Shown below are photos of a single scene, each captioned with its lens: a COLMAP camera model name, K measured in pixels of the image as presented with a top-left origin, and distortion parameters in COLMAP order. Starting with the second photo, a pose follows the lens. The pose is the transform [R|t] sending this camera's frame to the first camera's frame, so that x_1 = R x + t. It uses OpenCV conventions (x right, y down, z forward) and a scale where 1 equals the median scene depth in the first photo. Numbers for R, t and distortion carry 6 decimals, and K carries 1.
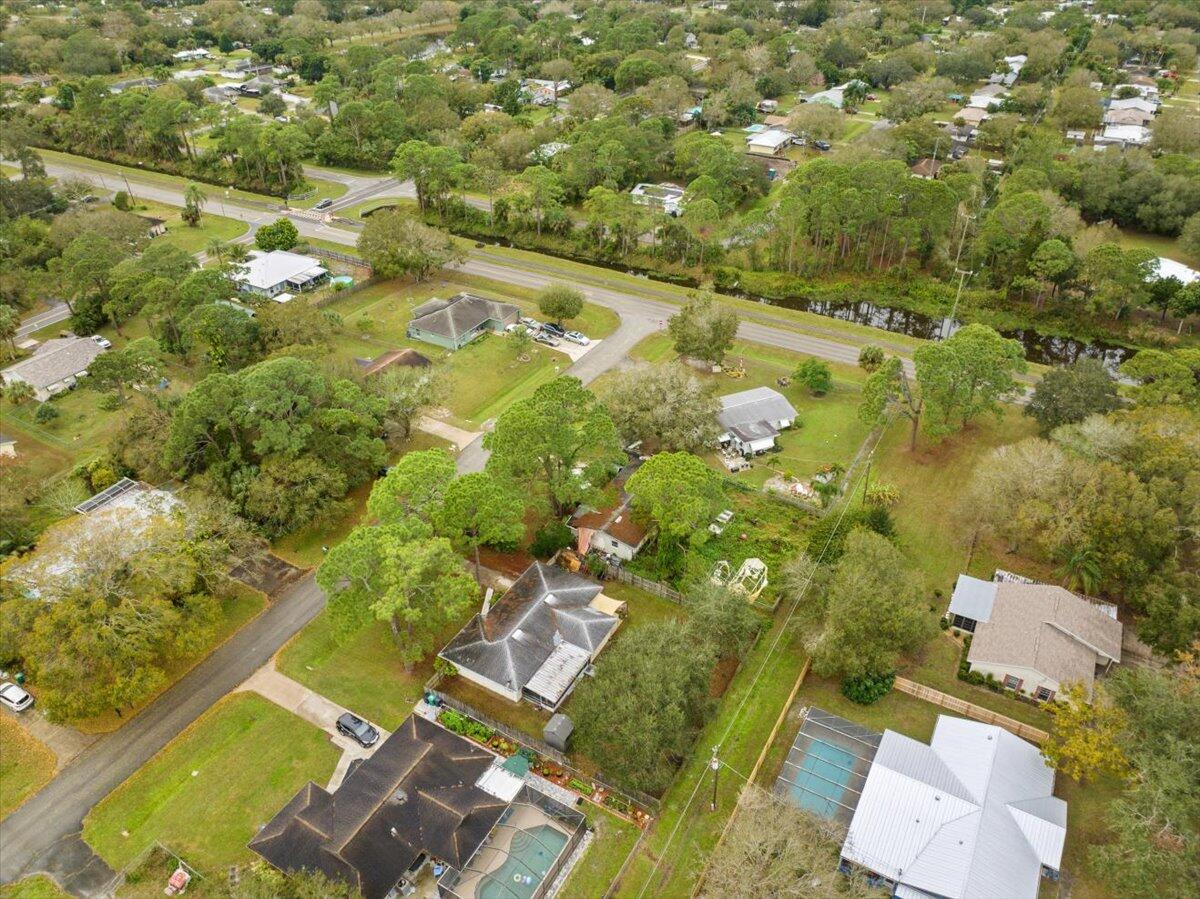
lens RADIAL K [[839.5, 0, 601.8], [0, 839.5, 450.1], [0, 0, 1]] dist [-0.037193, 0.015099]
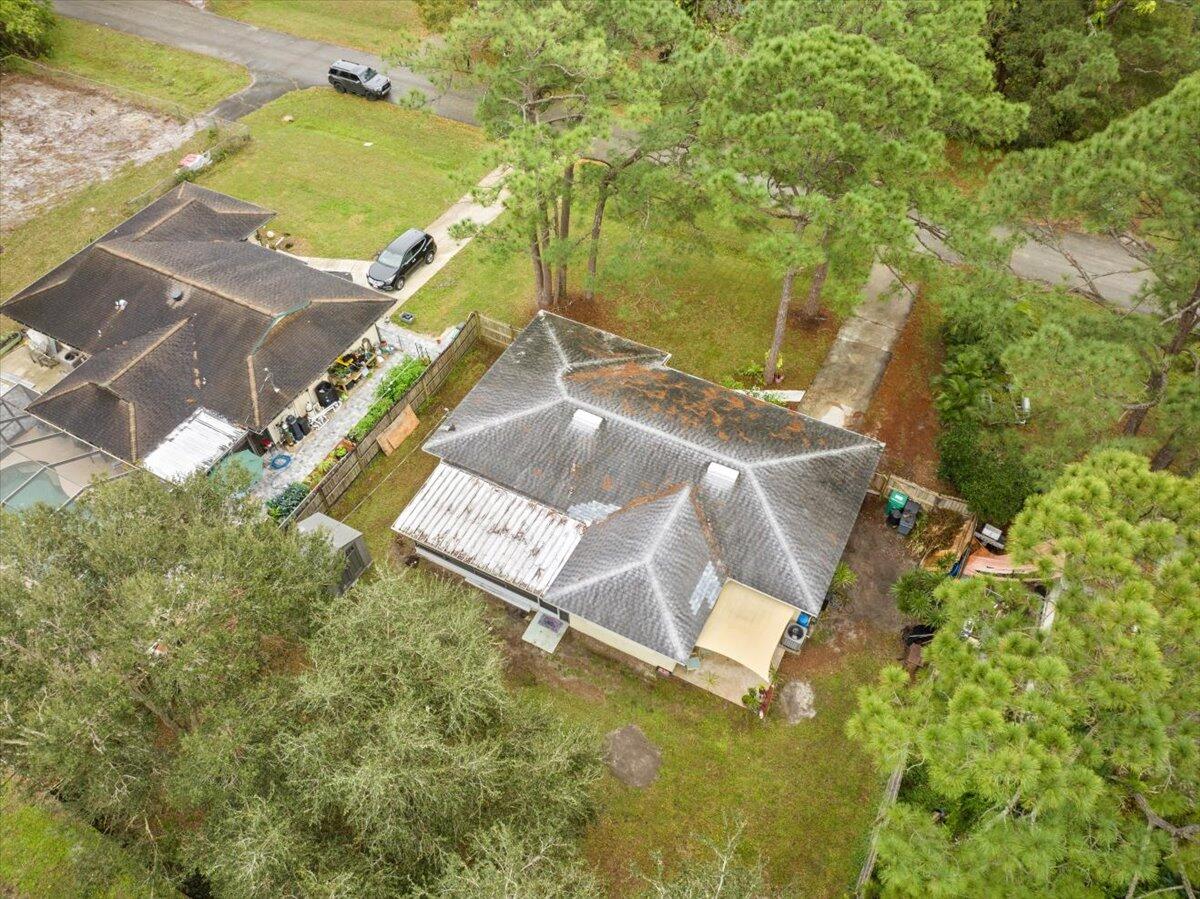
lens RADIAL K [[839.5, 0, 599.9], [0, 839.5, 451.4], [0, 0, 1]] dist [-0.037193, 0.015099]
pose [[0.037877, 0.766321, -0.641341, 0.167496], [-0.552753, 0.550740, 0.625419, -0.025295], [0.832484, 0.330814, 0.444446, 0.834664]]
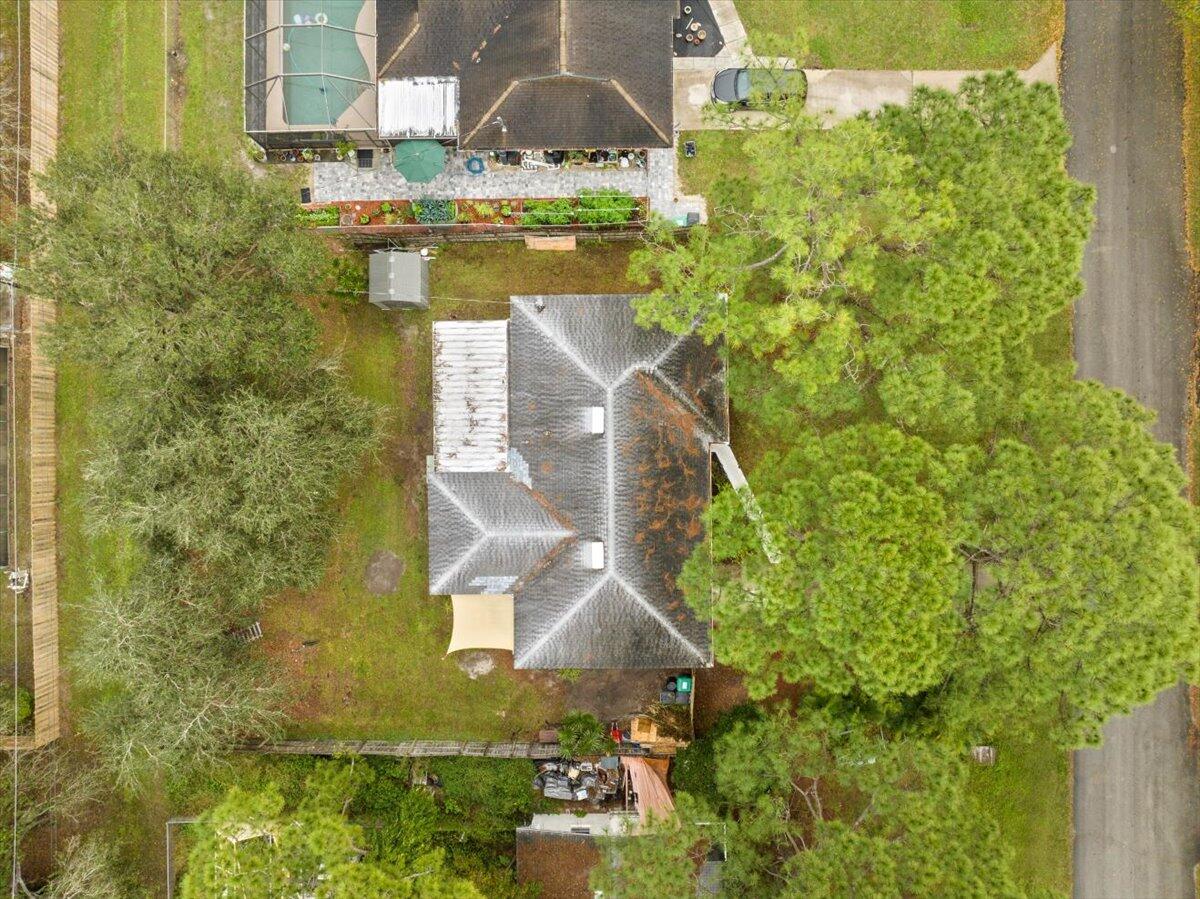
lens RADIAL K [[839.5, 0, 601.5], [0, 839.5, 444.4], [0, 0, 1]] dist [-0.037193, 0.015099]
pose [[-0.863324, 0.504325, 0.018120, -0.104836], [-0.265208, -0.483957, 0.833937, -0.147458], [0.429345, 0.715152, 0.551562, 0.774006]]
